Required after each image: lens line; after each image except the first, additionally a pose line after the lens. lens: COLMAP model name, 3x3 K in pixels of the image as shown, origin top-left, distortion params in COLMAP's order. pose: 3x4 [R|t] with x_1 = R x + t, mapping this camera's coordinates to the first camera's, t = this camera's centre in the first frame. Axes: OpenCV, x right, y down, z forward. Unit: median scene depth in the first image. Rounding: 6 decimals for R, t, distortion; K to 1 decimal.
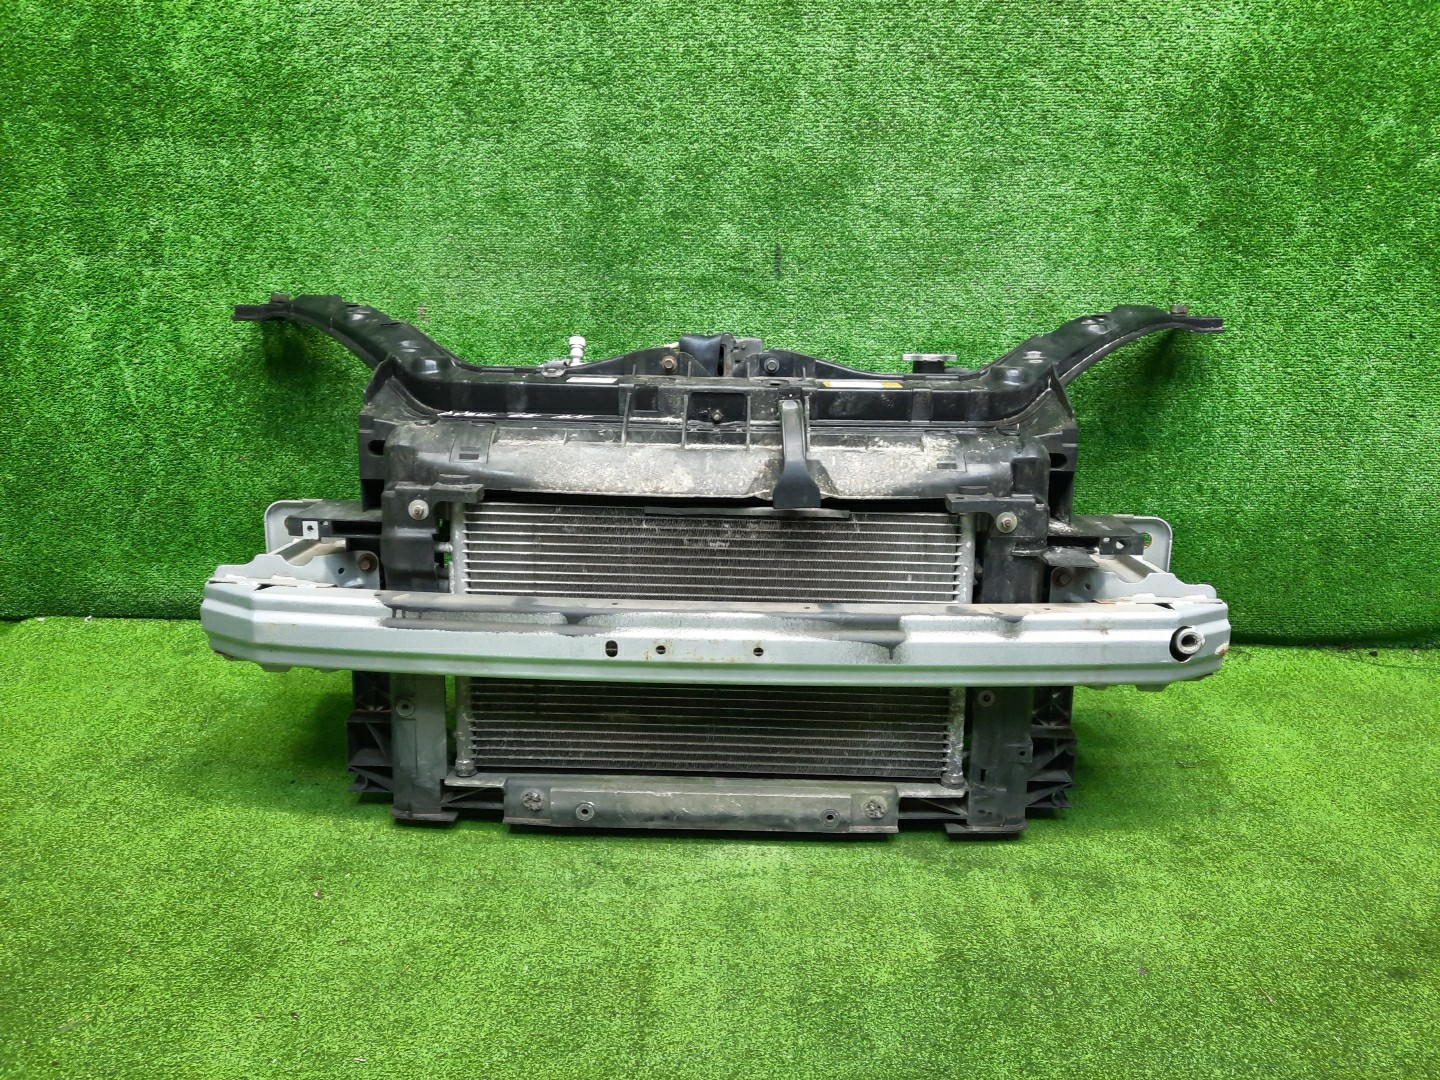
lens RADIAL K [[1032.4, 0, 723.6], [0, 1032.4, 535.9], [0, 0, 1]] dist [0.067990, -0.063126]
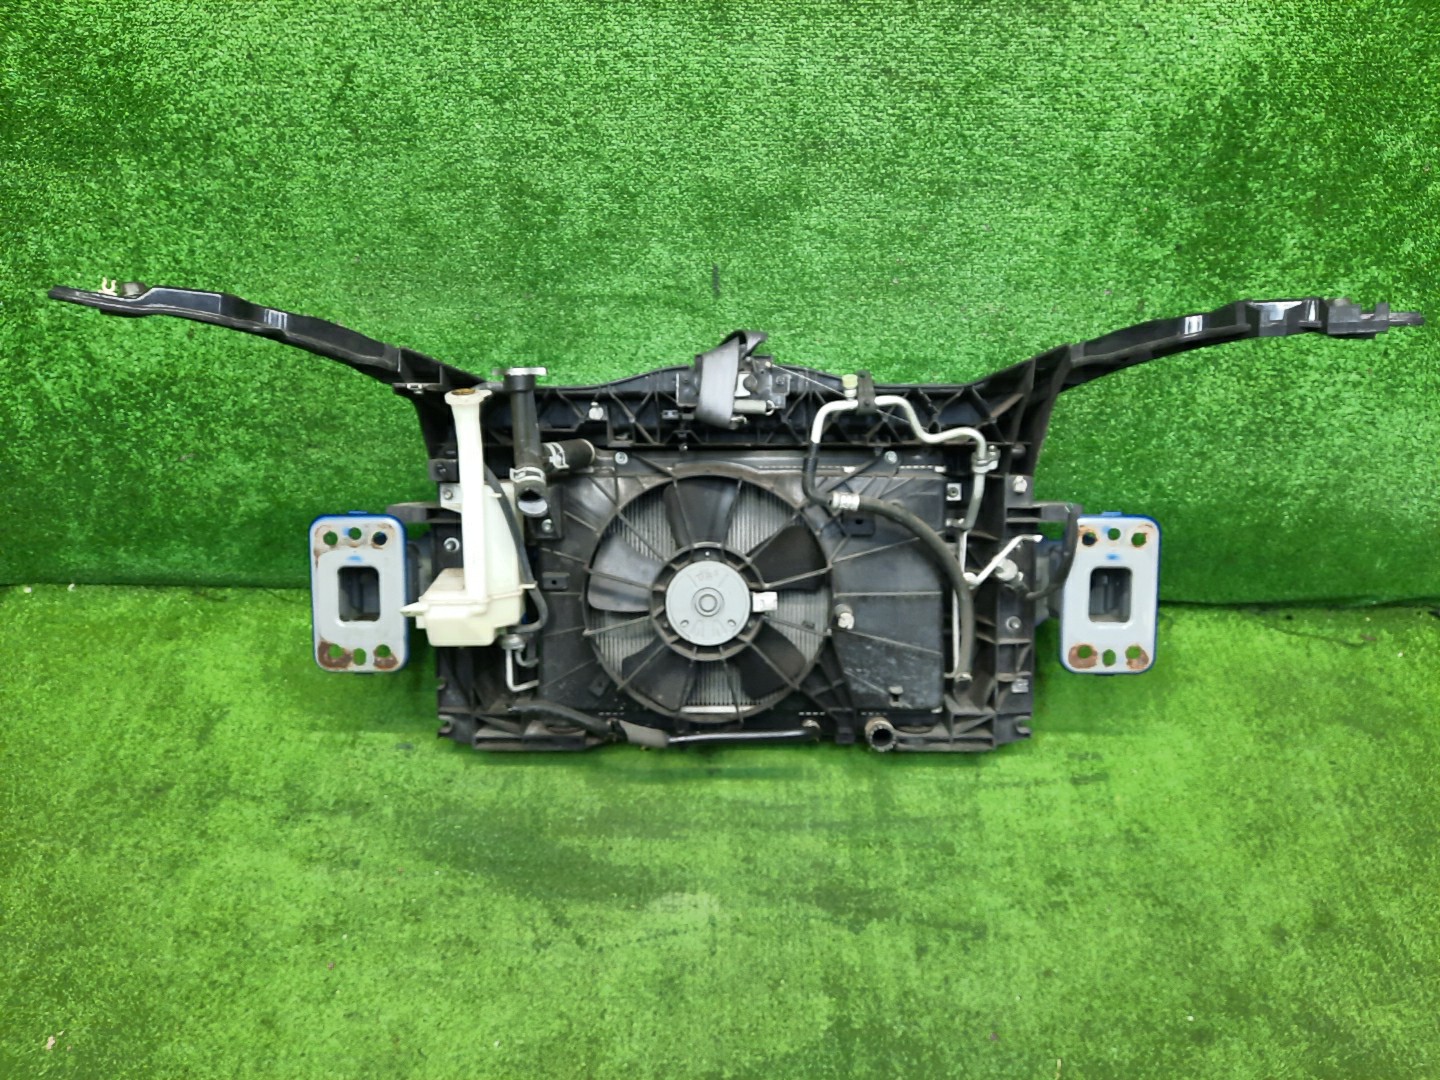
lens RADIAL K [[1045.7, 0, 721.6], [0, 1045.7, 535.1], [0, 0, 1]] dist [0.053295, -0.058810]
pose [[0.999882, -0.010531, -0.011176, 0.068303], [0.014075, 0.919495, 0.392851, -0.439440], [0.006139, -0.392962, 0.919534, 0.058416]]
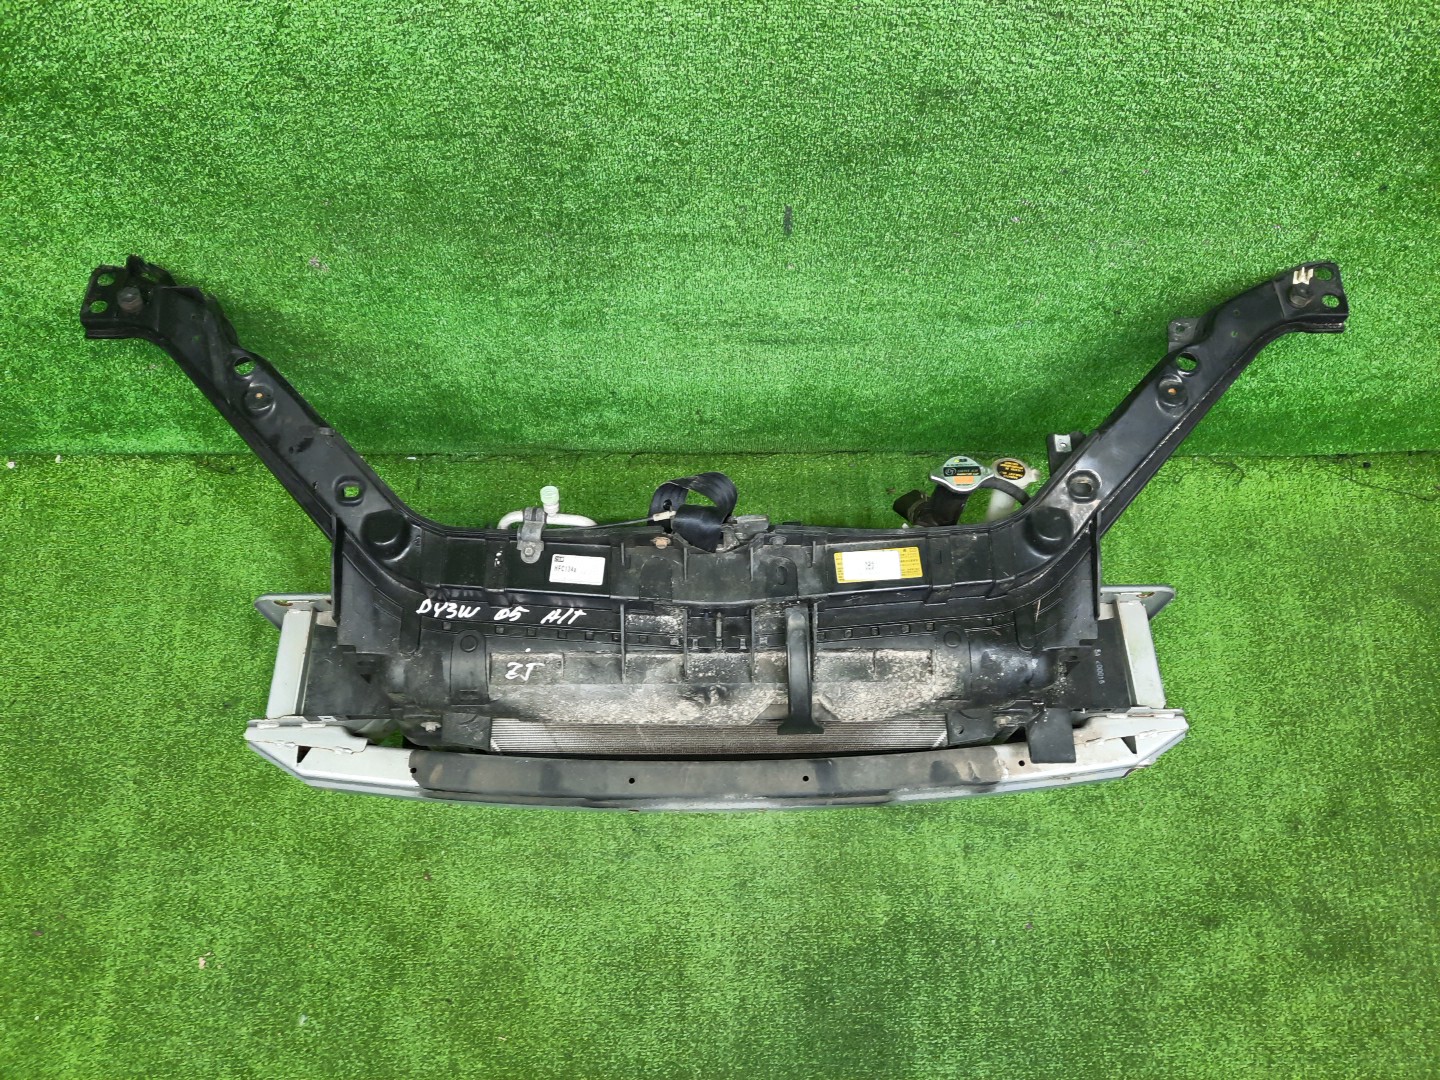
lens RADIAL K [[1031.8, 0, 722.0], [0, 1031.8, 522.6], [0, 0, 1]] dist [0.073001, -0.070759]
pose [[0.999454, -0.032700, 0.004745, -0.004258], [0.016486, 0.617965, 0.786033, -0.735599], [-0.028635, -0.785526, 0.618166, 0.398129]]
